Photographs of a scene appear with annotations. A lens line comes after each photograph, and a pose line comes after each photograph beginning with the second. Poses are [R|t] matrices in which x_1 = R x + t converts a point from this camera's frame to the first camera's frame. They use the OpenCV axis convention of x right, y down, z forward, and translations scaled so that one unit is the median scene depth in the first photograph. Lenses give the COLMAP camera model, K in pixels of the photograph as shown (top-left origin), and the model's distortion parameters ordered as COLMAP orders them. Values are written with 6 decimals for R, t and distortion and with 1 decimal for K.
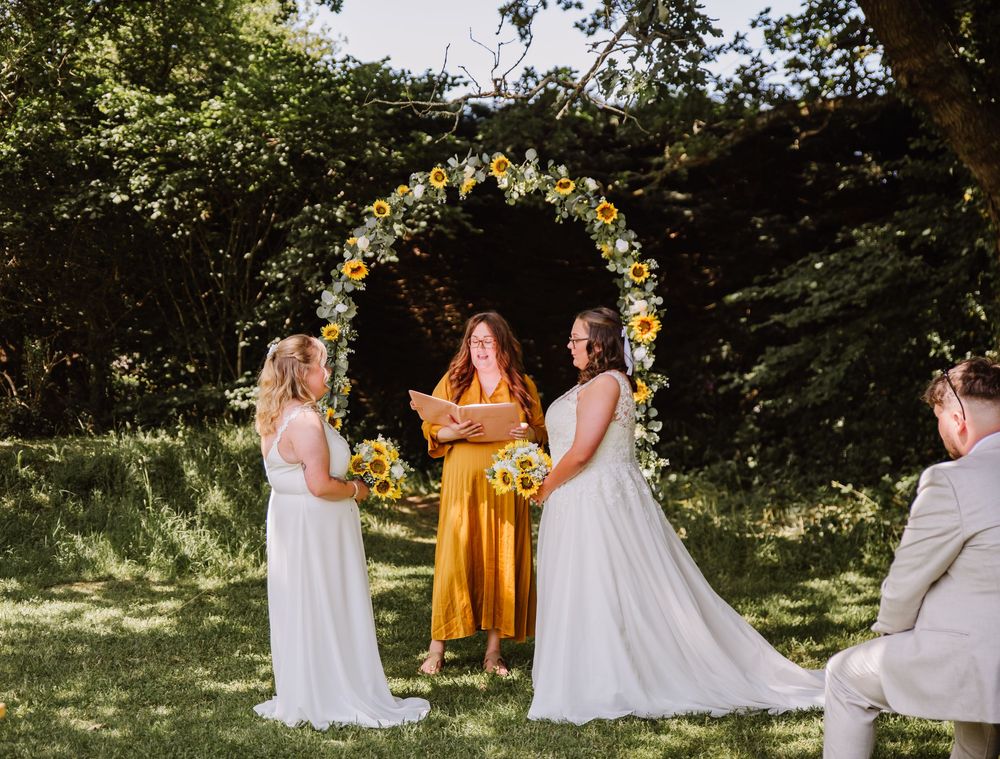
lens RADIAL K [[1600.1, 0, 501.1], [0, 1600.1, 377.1], [0, 0, 1]] dist [-0.072495, 0.000000]
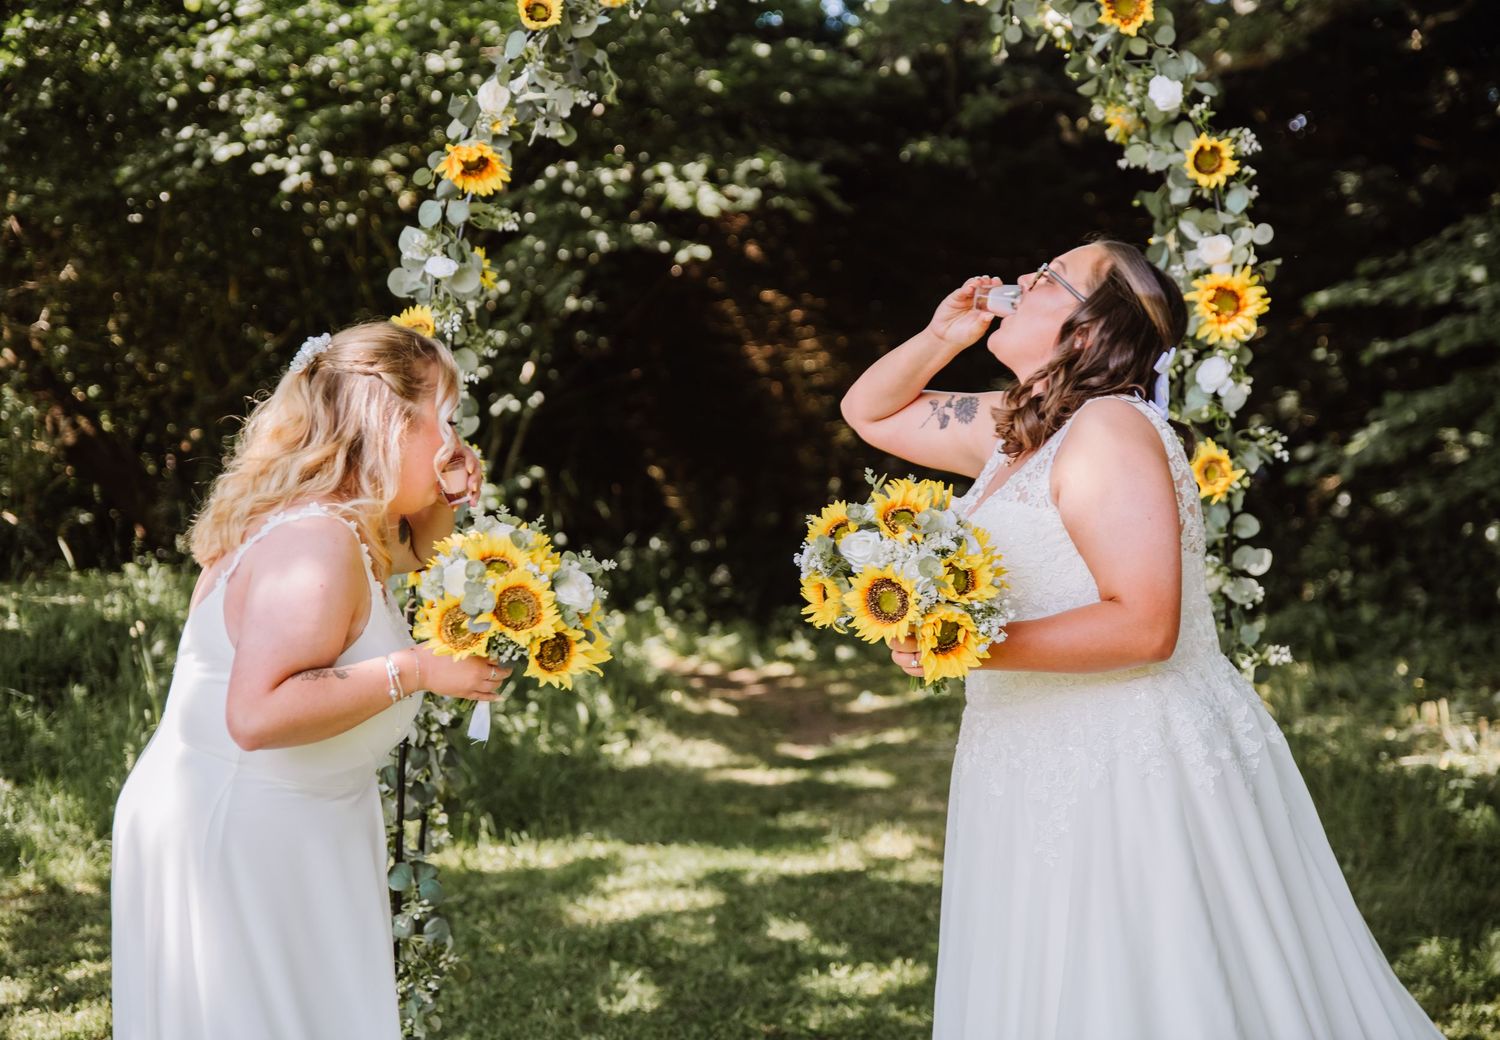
lens RADIAL K [[2511.4, 0, 739.9], [0, 2511.4, 518.9], [0, 0, 1]] dist [0.198443, 0.000000]
pose [[0.997956, -0.010103, -0.063095, 0.010886], [0.011488, 0.999700, 0.021631, 0.005713], [0.062857, -0.022312, 0.997773, 0.377073]]
